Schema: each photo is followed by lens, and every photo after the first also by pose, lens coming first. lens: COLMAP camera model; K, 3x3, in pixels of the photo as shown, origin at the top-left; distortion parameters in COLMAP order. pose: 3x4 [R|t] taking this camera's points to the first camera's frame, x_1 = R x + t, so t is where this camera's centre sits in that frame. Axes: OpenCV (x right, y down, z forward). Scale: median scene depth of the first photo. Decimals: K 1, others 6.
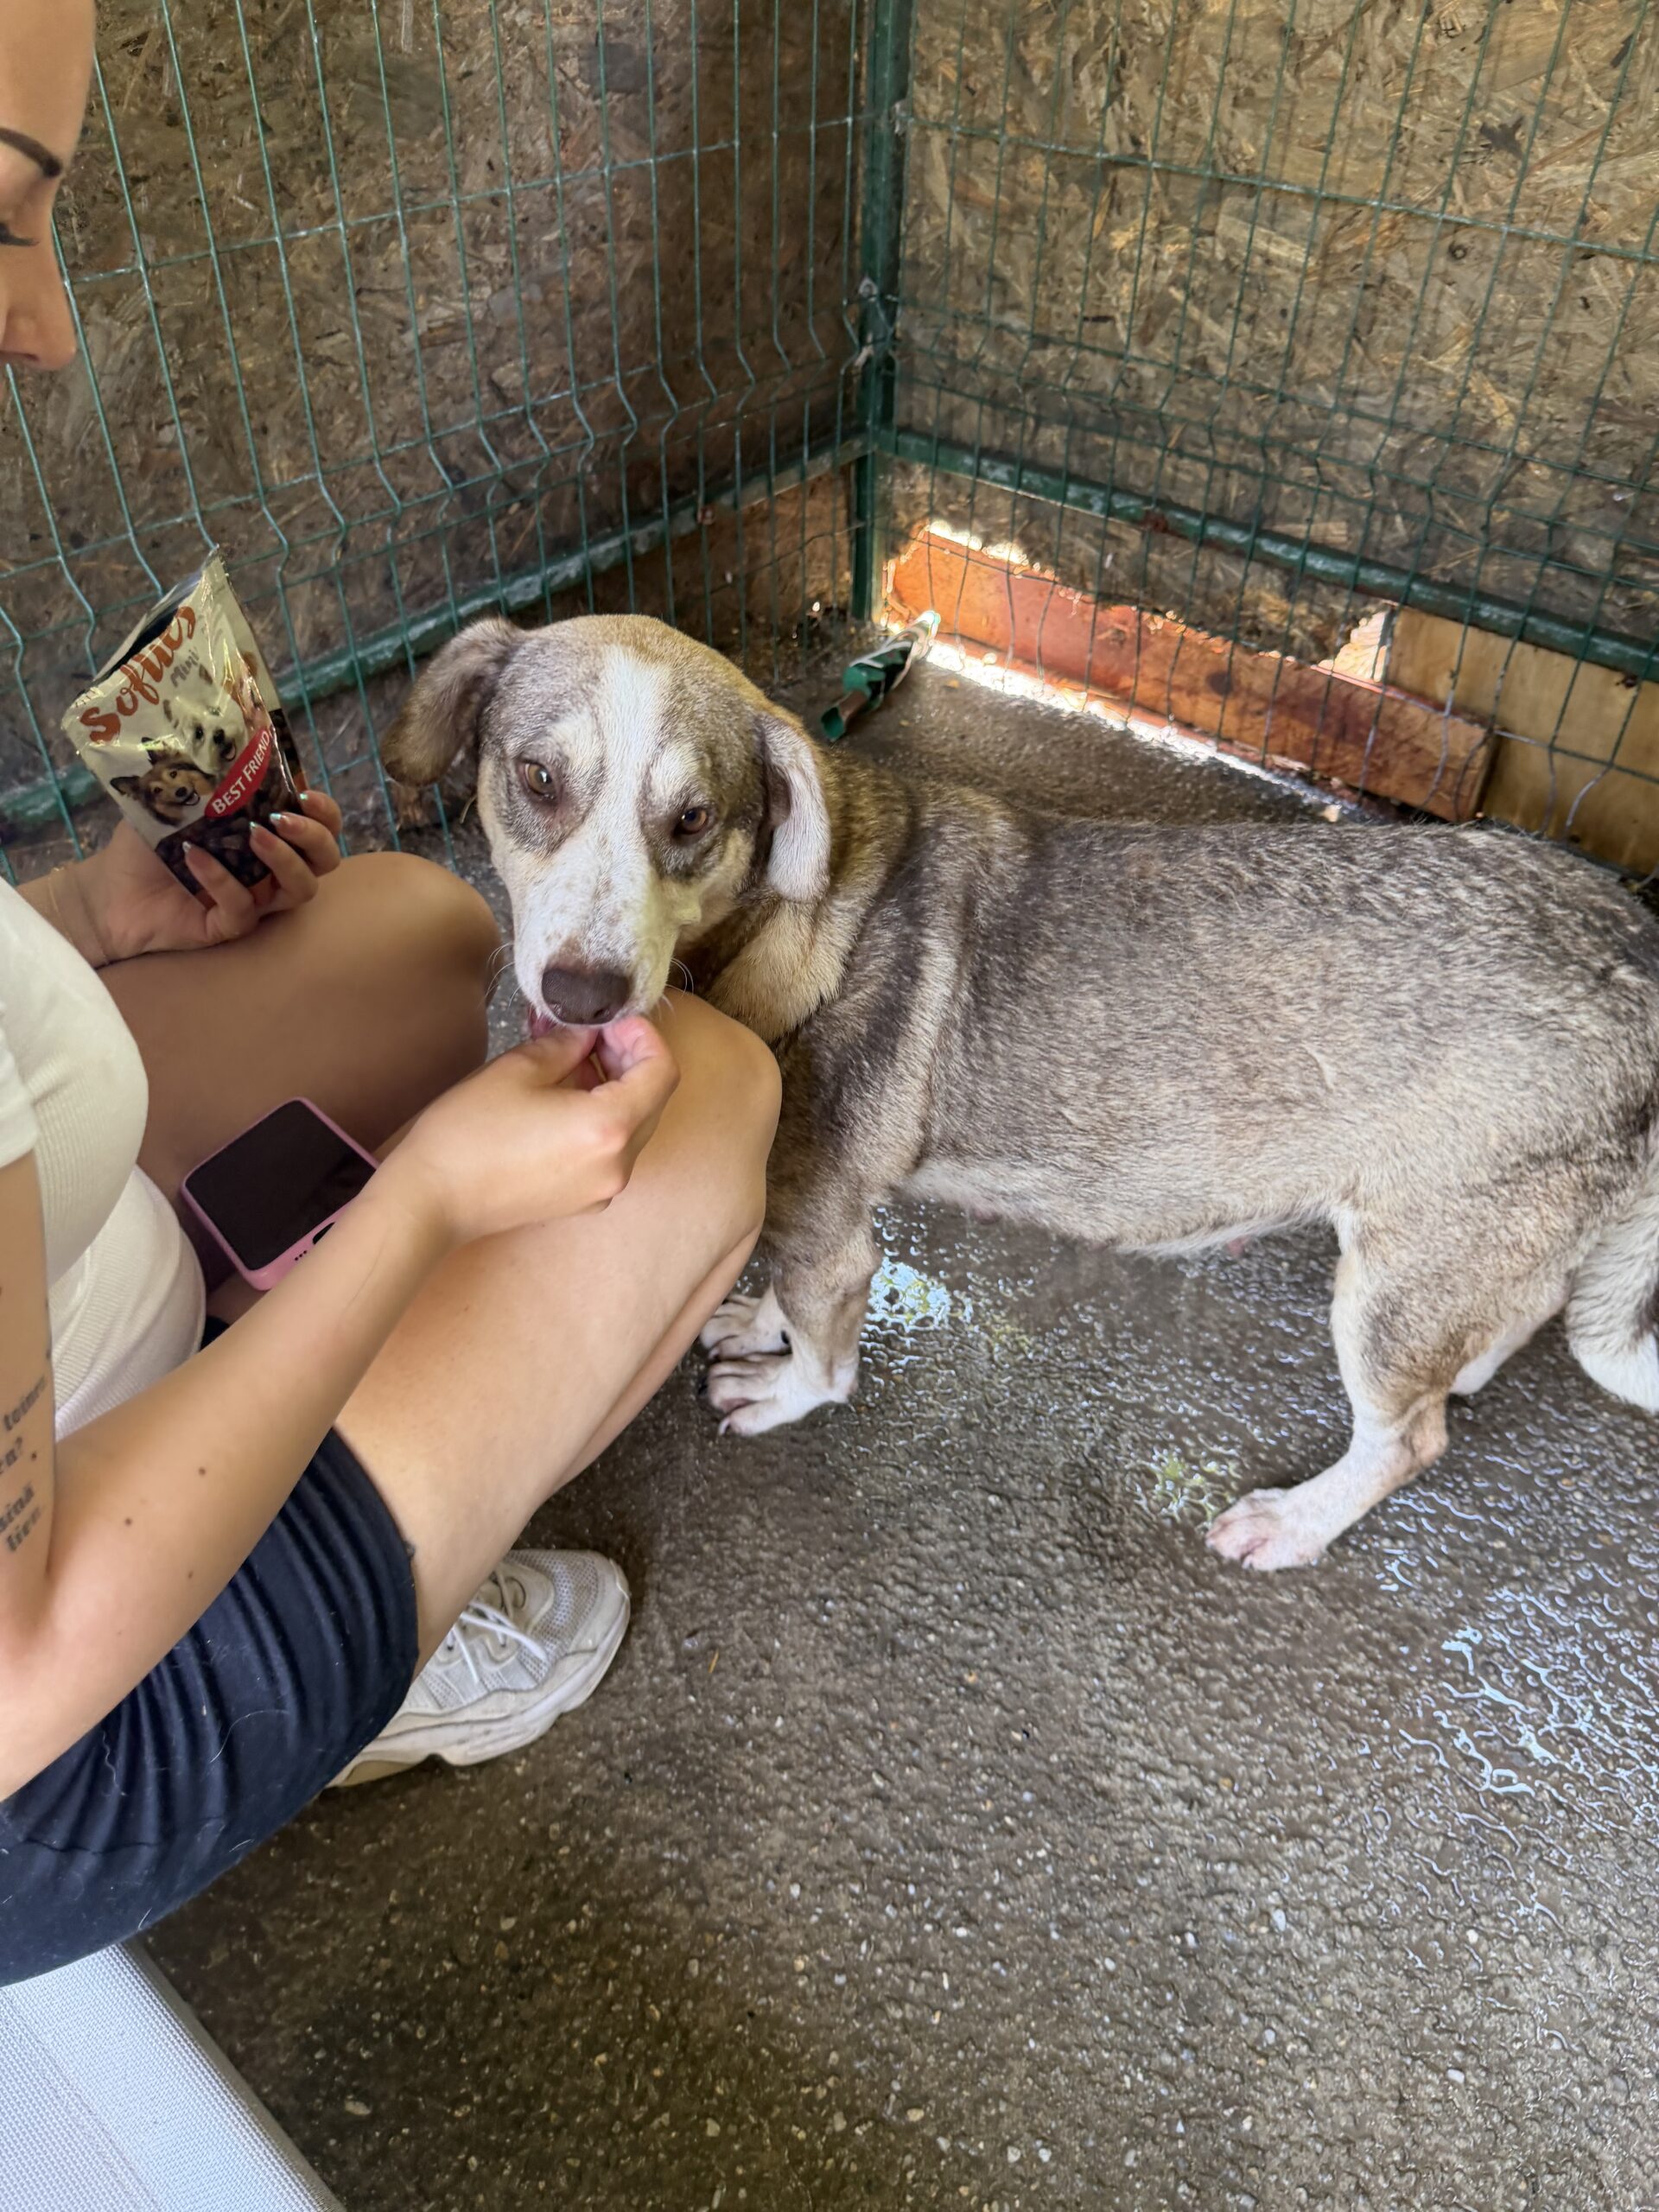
lens RADIAL K [[1574.3, 0, 824.2], [0, 1574.3, 1077.9], [0, 0, 1]] dist [-0.002298, -0.002450]
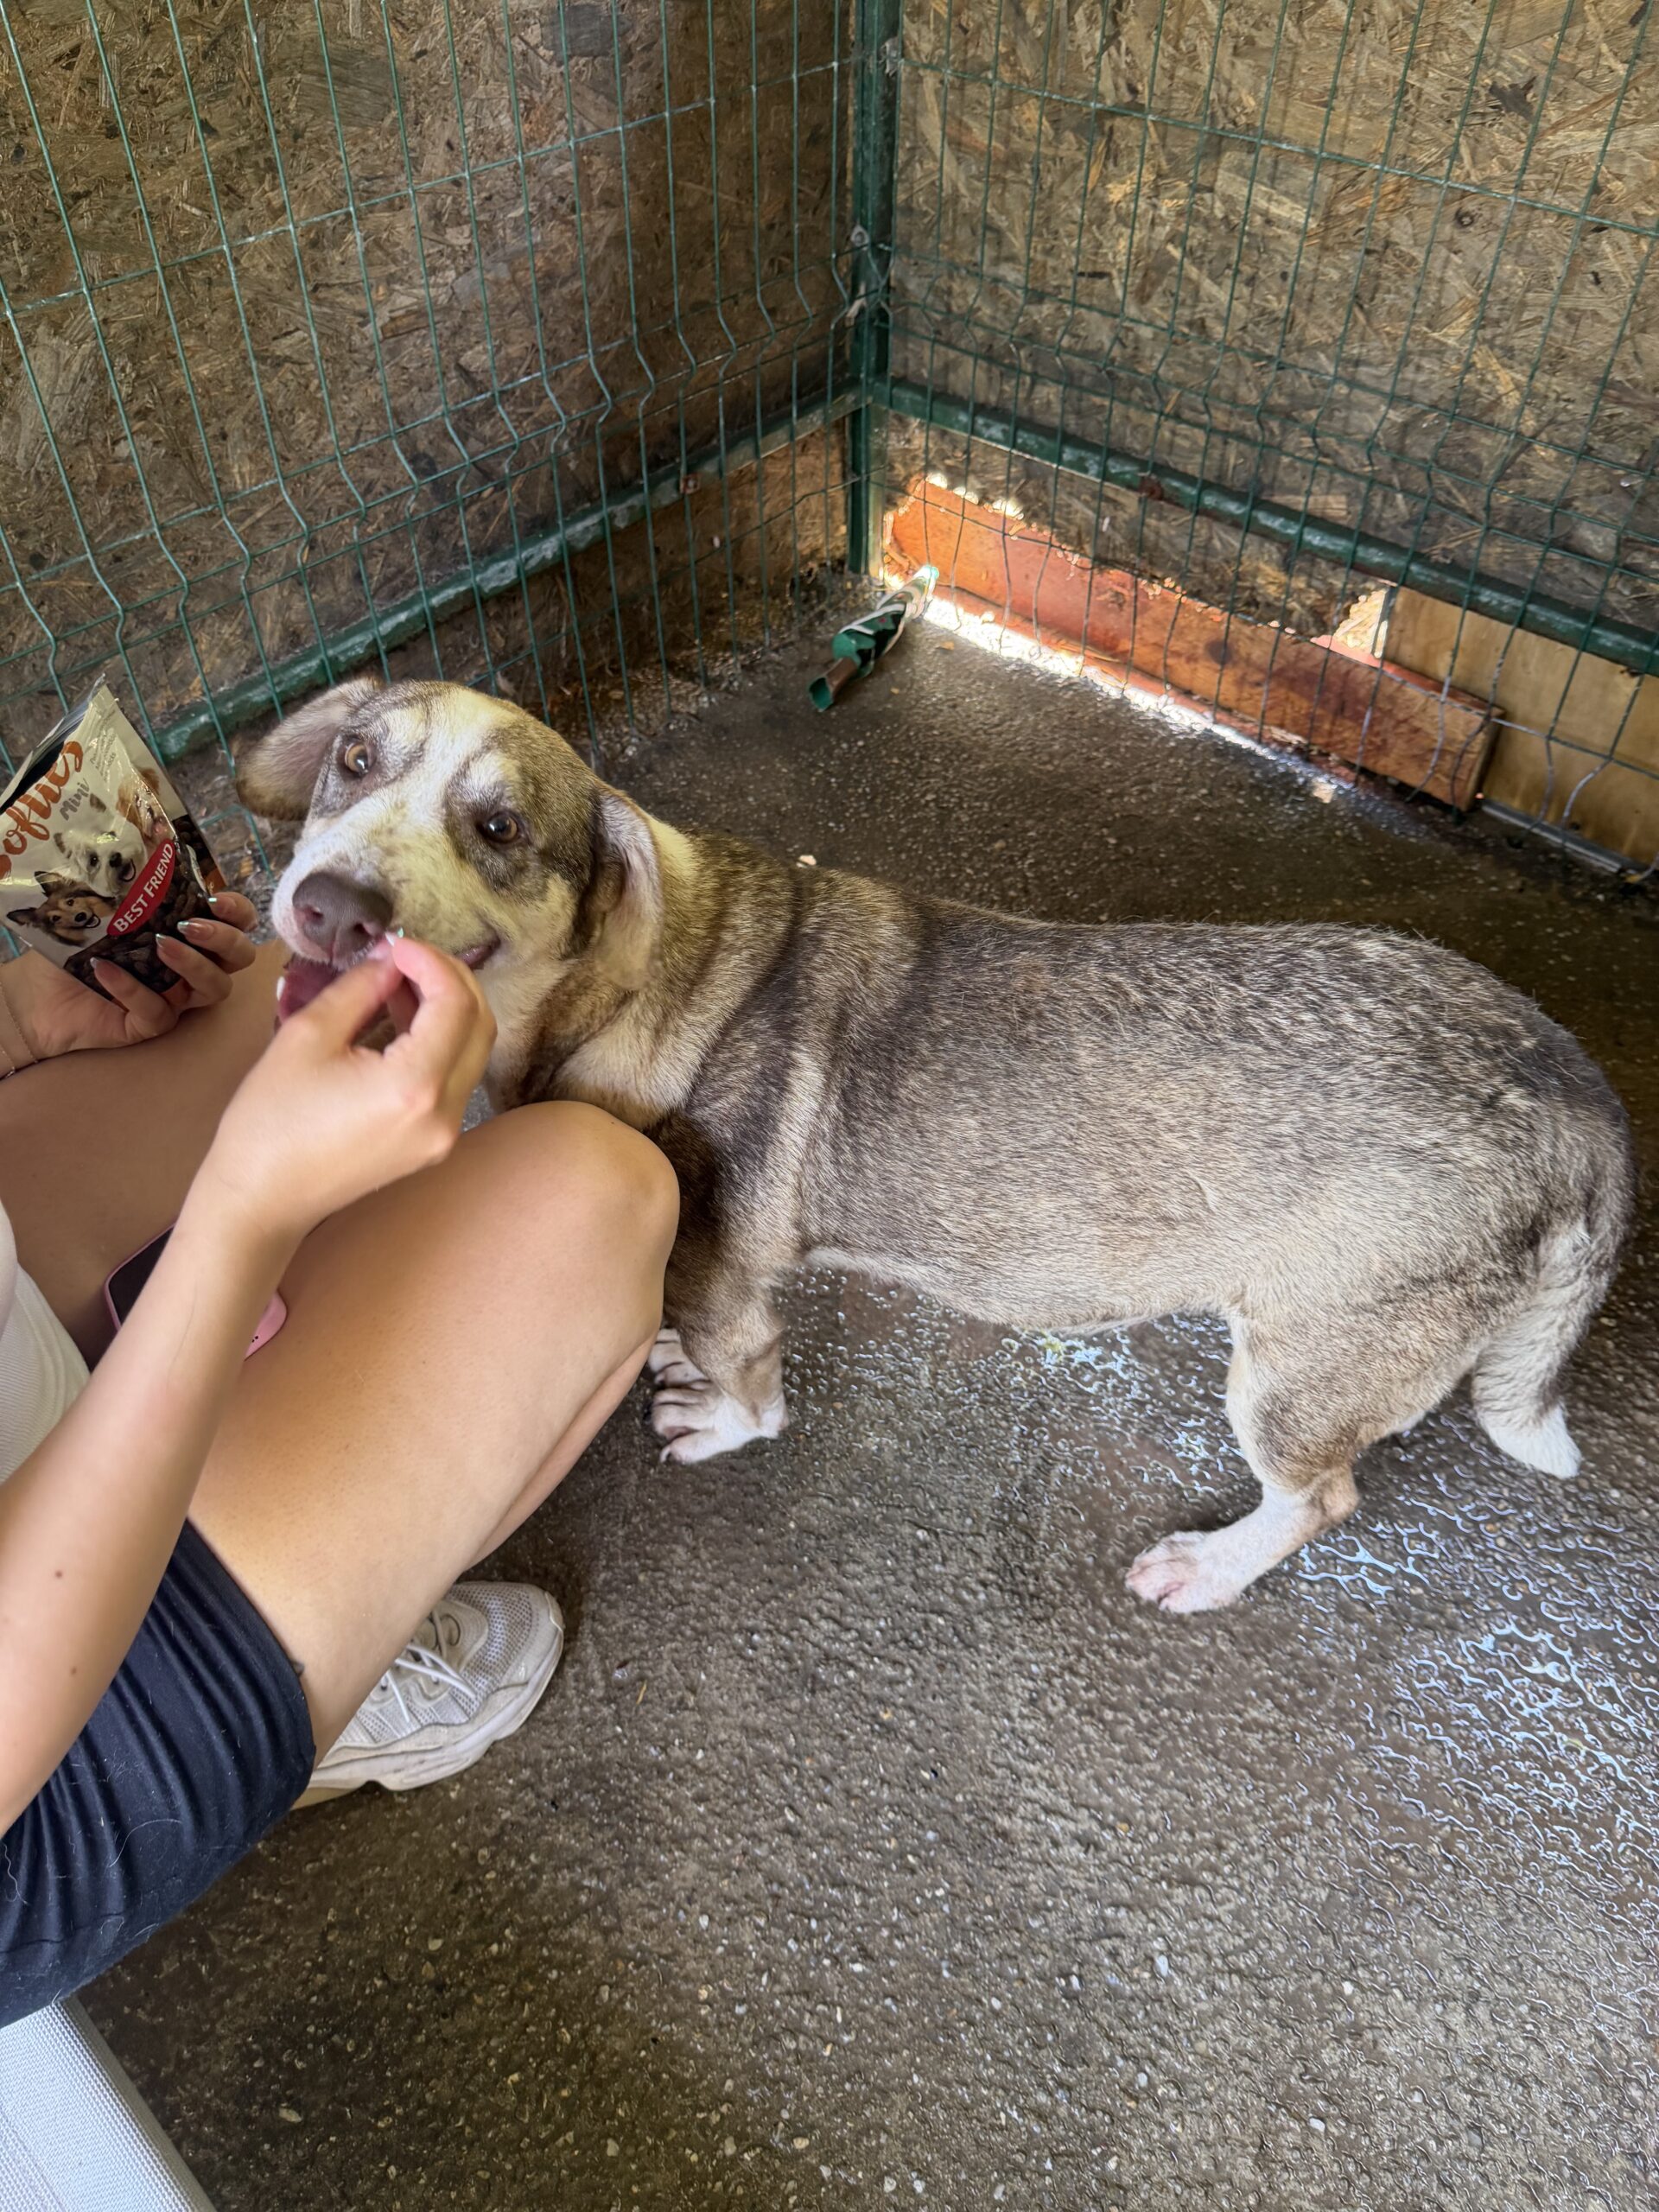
lens RADIAL K [[1584.3, 0, 807.8], [0, 1584.3, 1077.7], [0, 0, 1]] dist [-0.003990, 0.003628]
pose [[0.998902, 0.010911, -0.045568, 0.058359], [-0.007137, 0.996592, 0.082177, -0.086982], [0.046309, -0.081761, 0.995575, -0.009710]]
